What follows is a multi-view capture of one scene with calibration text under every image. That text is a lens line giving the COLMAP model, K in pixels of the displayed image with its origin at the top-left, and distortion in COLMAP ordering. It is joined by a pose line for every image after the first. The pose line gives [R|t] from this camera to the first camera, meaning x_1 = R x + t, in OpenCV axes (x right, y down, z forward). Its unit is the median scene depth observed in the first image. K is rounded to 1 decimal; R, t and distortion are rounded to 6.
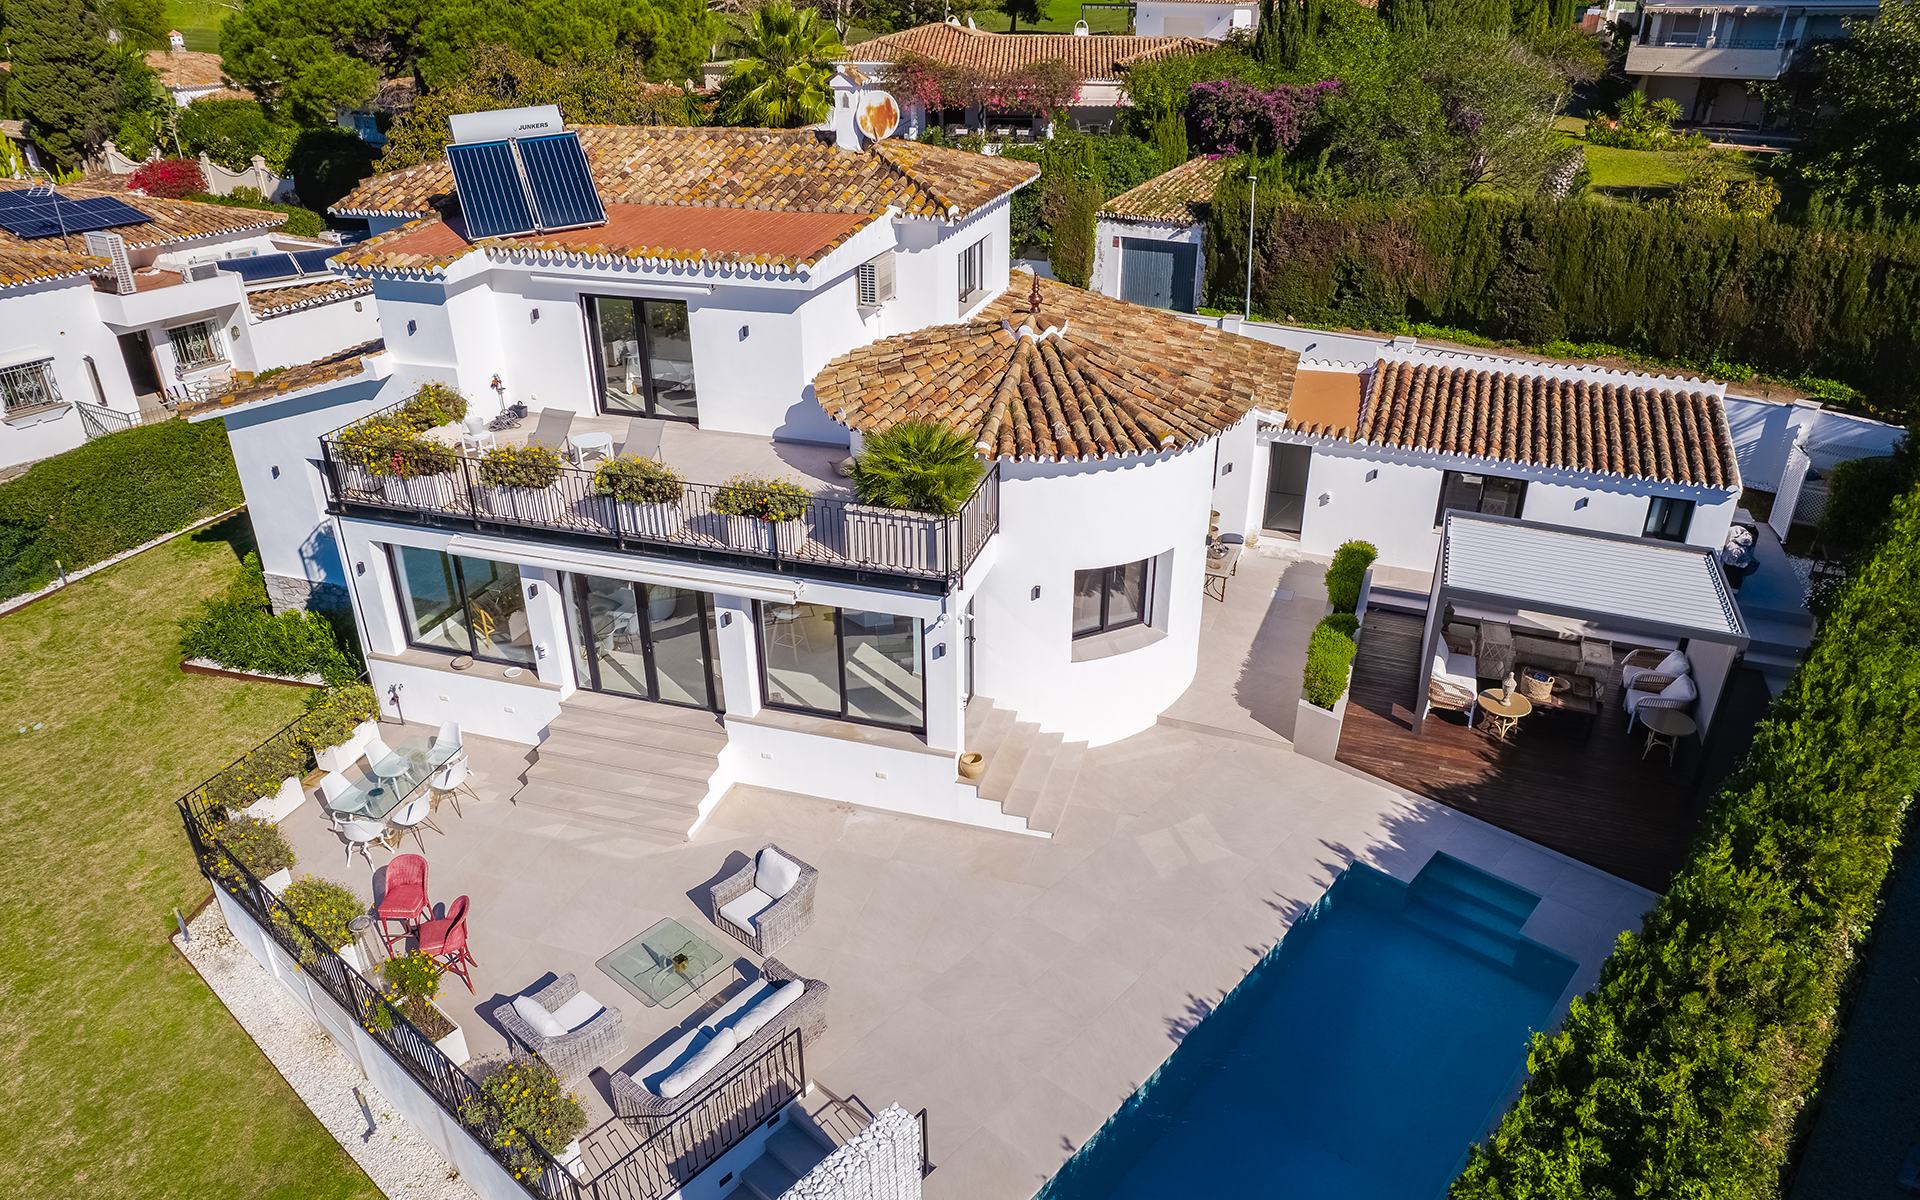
lens RADIAL K [[1260.2, 0, 976.7], [0, 1260.2, 605.8], [0, 0, 1]] dist [-0.087221, 0.082135]
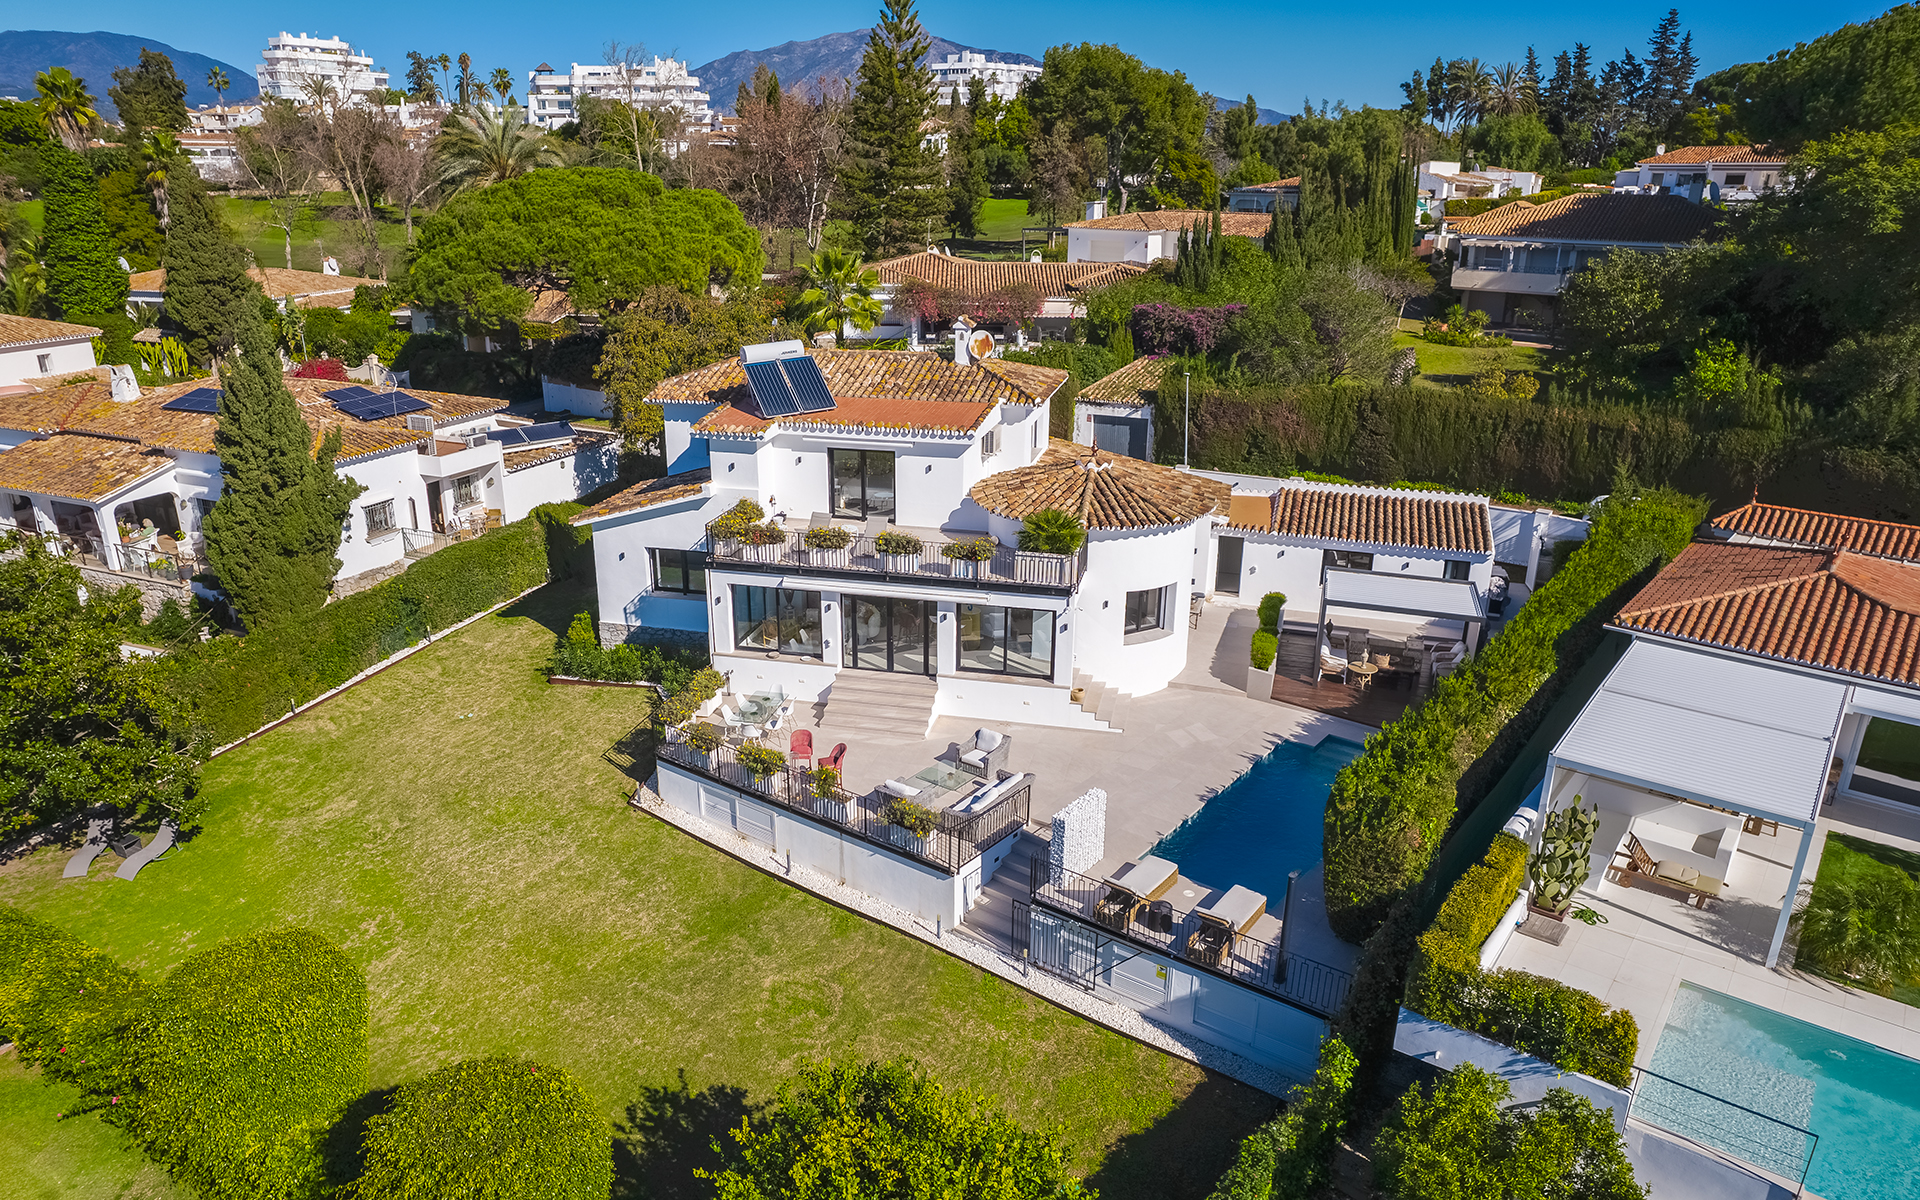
lens RADIAL K [[1263.3, 0, 934.2], [0, 1263.3, 634.9], [0, 0, 1]] dist [-0.070104, 0.053388]
pose [[0.998873, -0.015394, 0.044904, -0.219351], [0.020424, 0.993295, -0.113790, 0.182413], [-0.042851, 0.114579, 0.992490, -0.621700]]
